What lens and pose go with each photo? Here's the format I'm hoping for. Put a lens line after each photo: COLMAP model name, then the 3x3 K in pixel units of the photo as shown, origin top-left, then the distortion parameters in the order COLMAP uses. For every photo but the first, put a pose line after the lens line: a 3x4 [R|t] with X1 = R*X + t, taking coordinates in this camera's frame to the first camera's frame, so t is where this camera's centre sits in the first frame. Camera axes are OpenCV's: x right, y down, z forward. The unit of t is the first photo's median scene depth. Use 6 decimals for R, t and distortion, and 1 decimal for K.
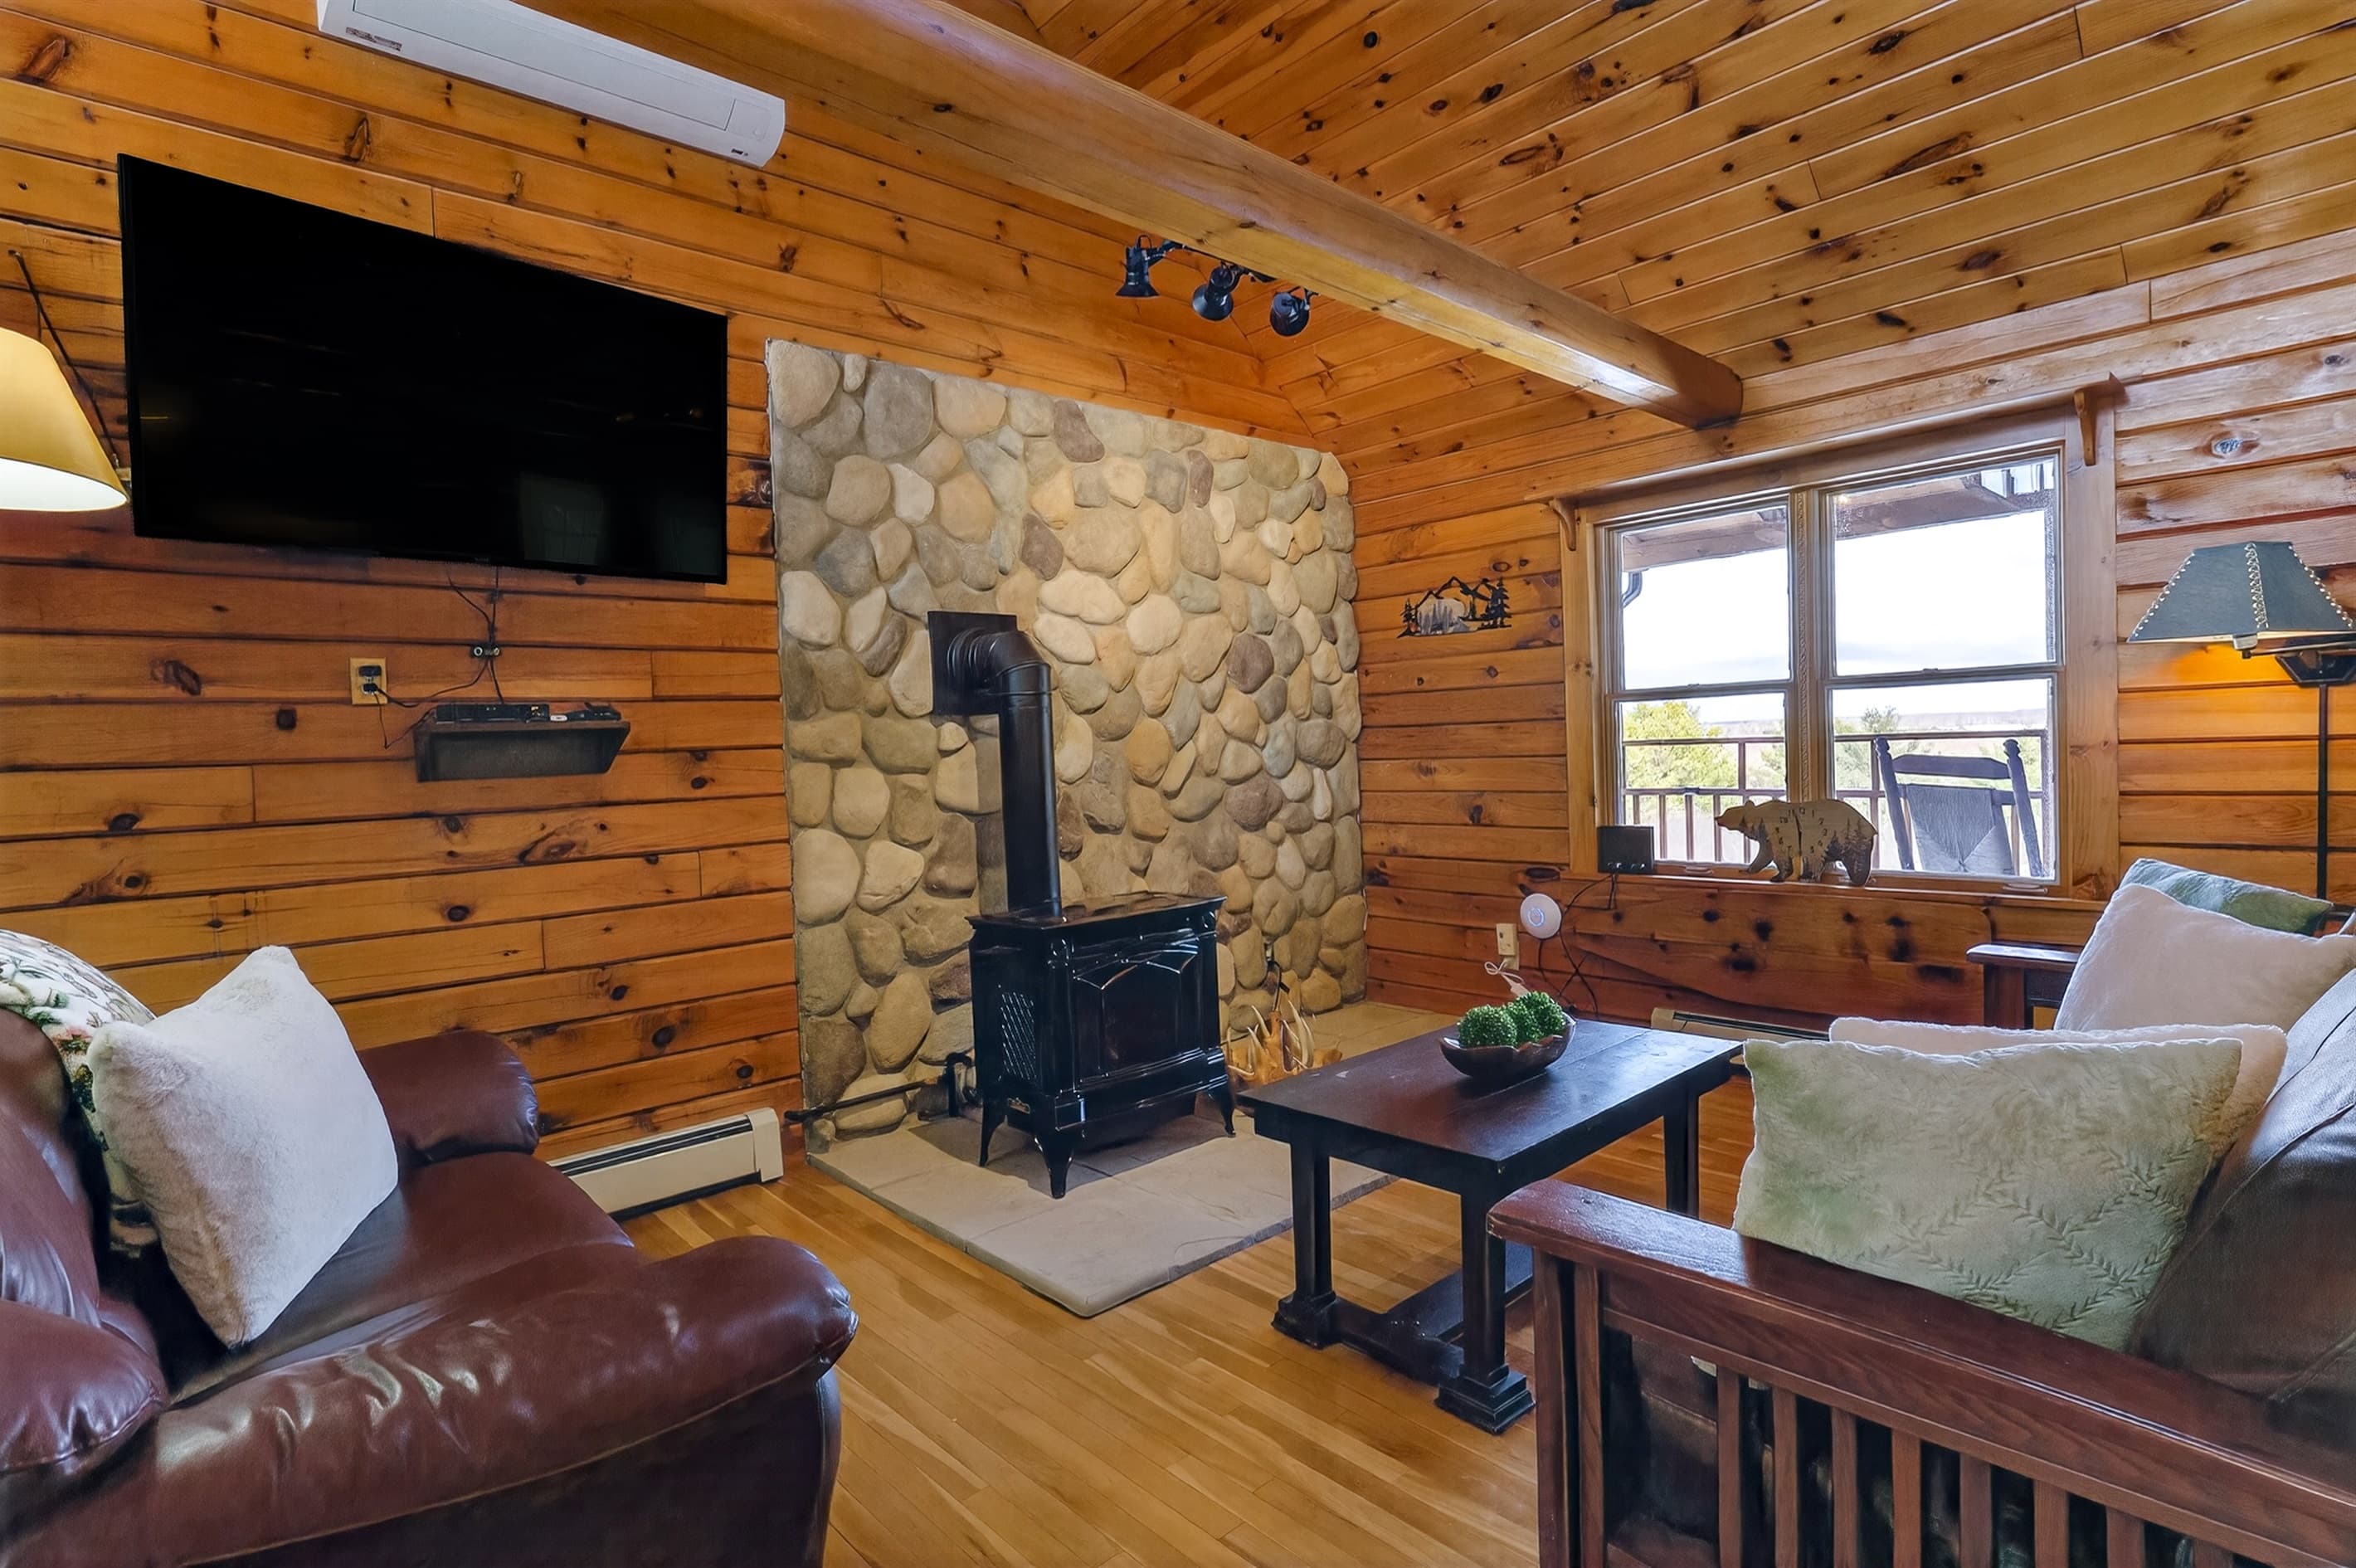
lens RADIAL K [[1160.6, 0, 1165.0], [0, 1160.6, 773.7], [0, 0, 1]] dist [-0.004445, 0.000747]
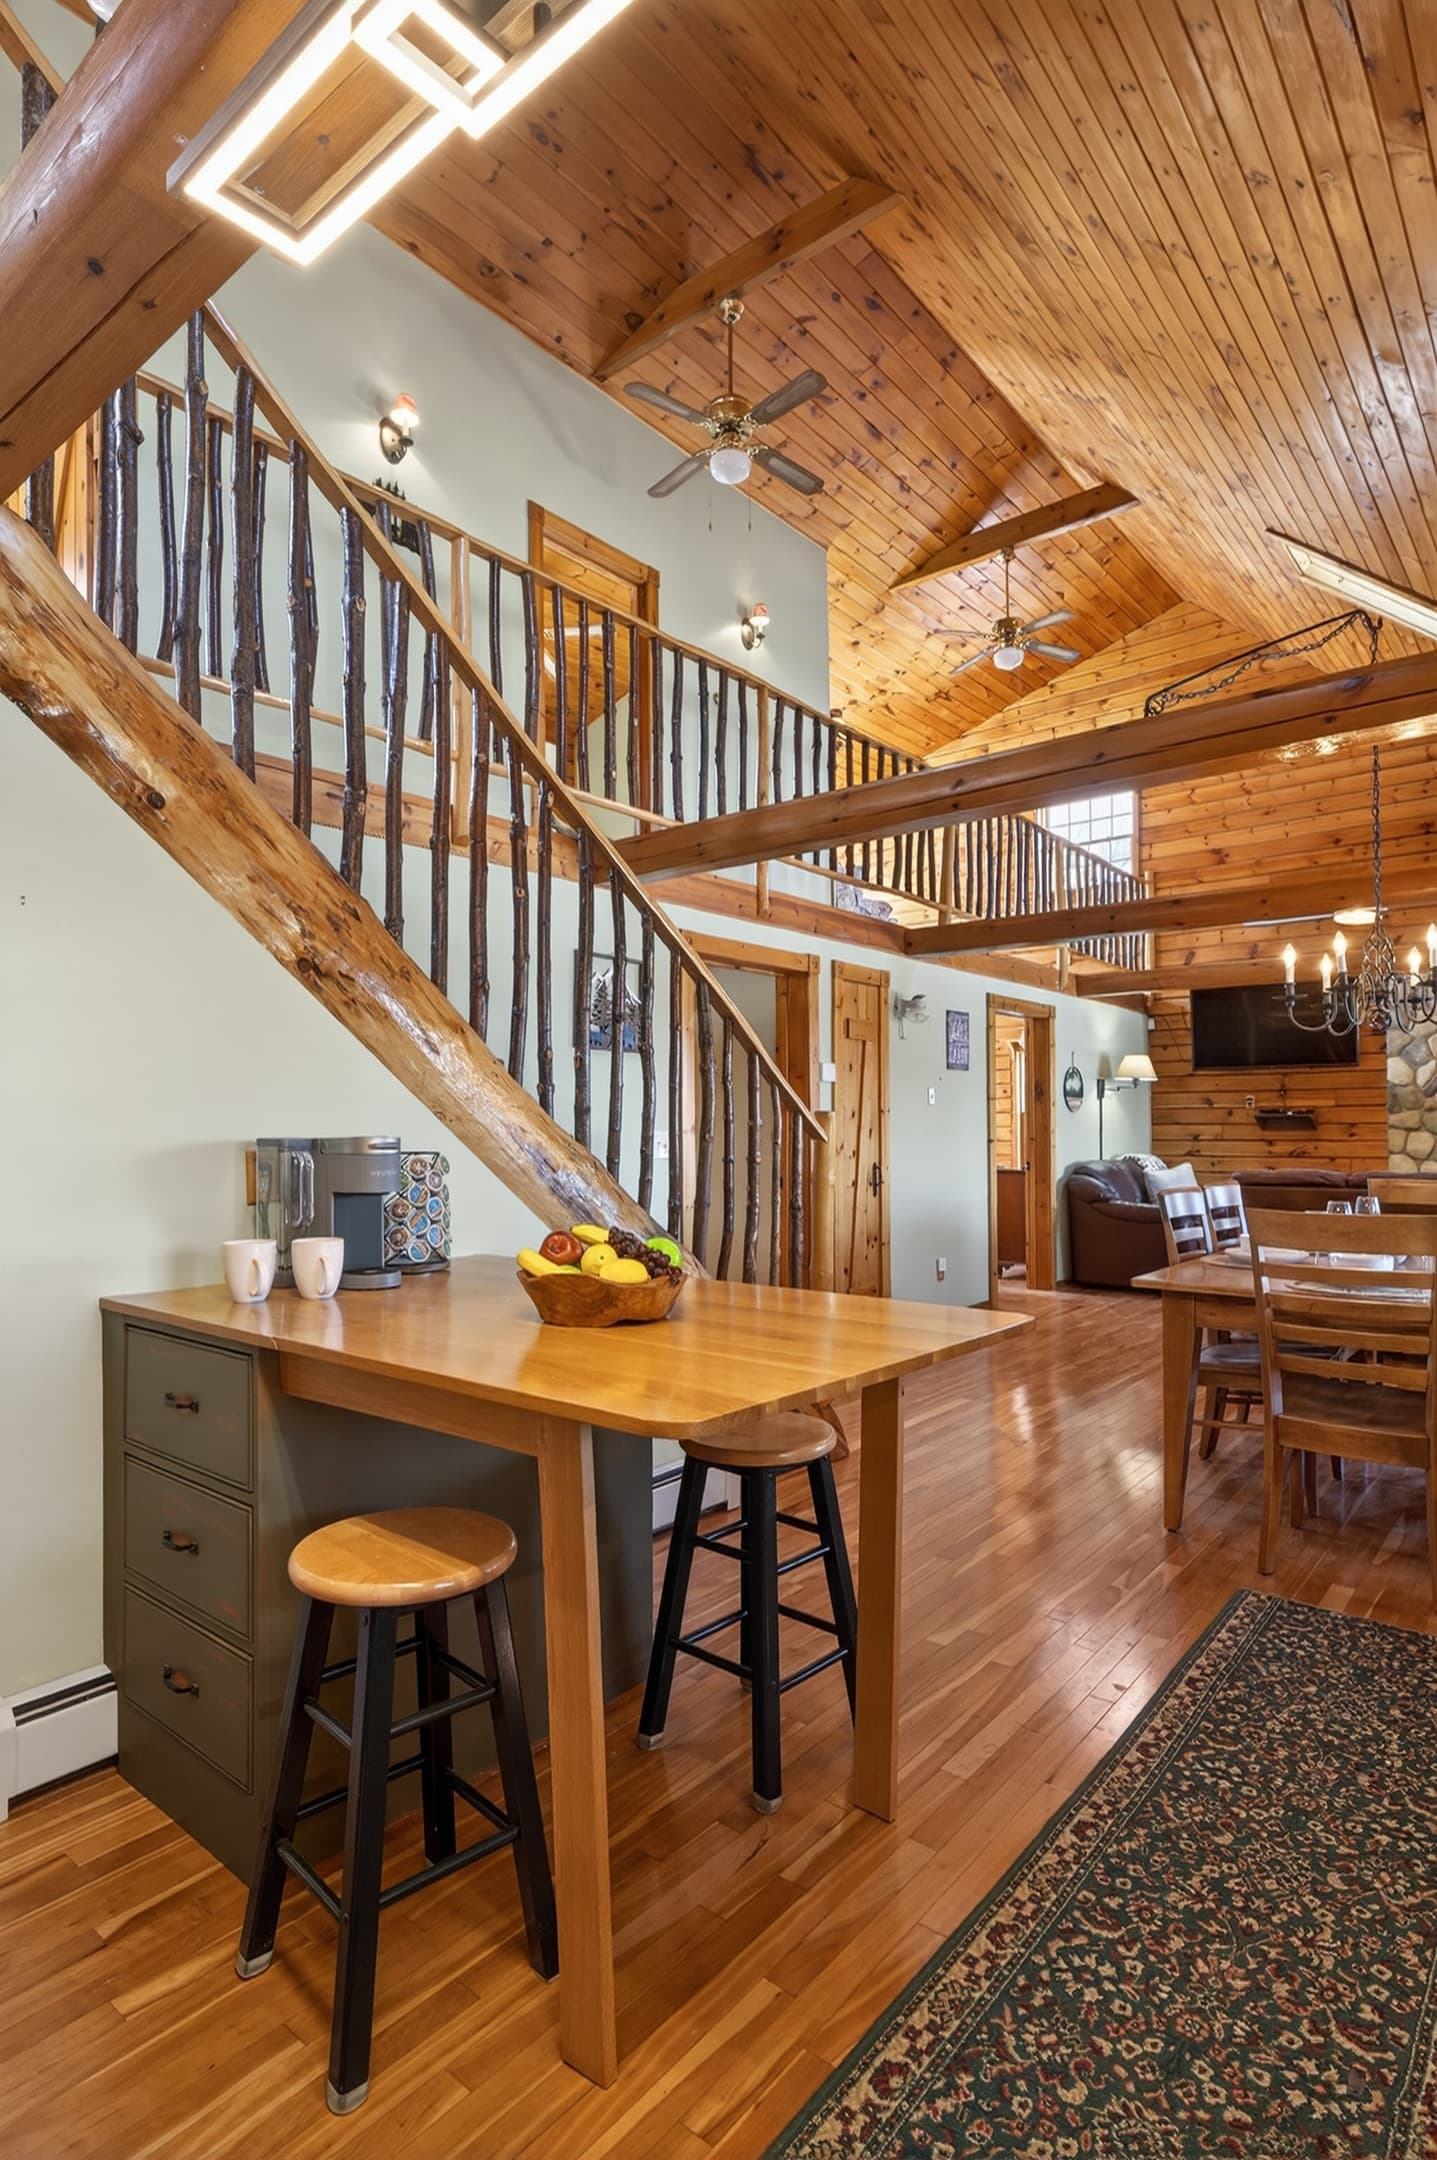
lens RADIAL K [[1108.3, 0, 705.9], [0, 1108.3, 1123.9], [0, 0, 1]] dist [-0.003254, 0.001499]
pose [[0.141726, 0.034152, -0.989317, 1.831454], [-0.026562, 0.999176, 0.030687, -0.053446], [0.989549, 0.021929, 0.142517, -0.860118]]
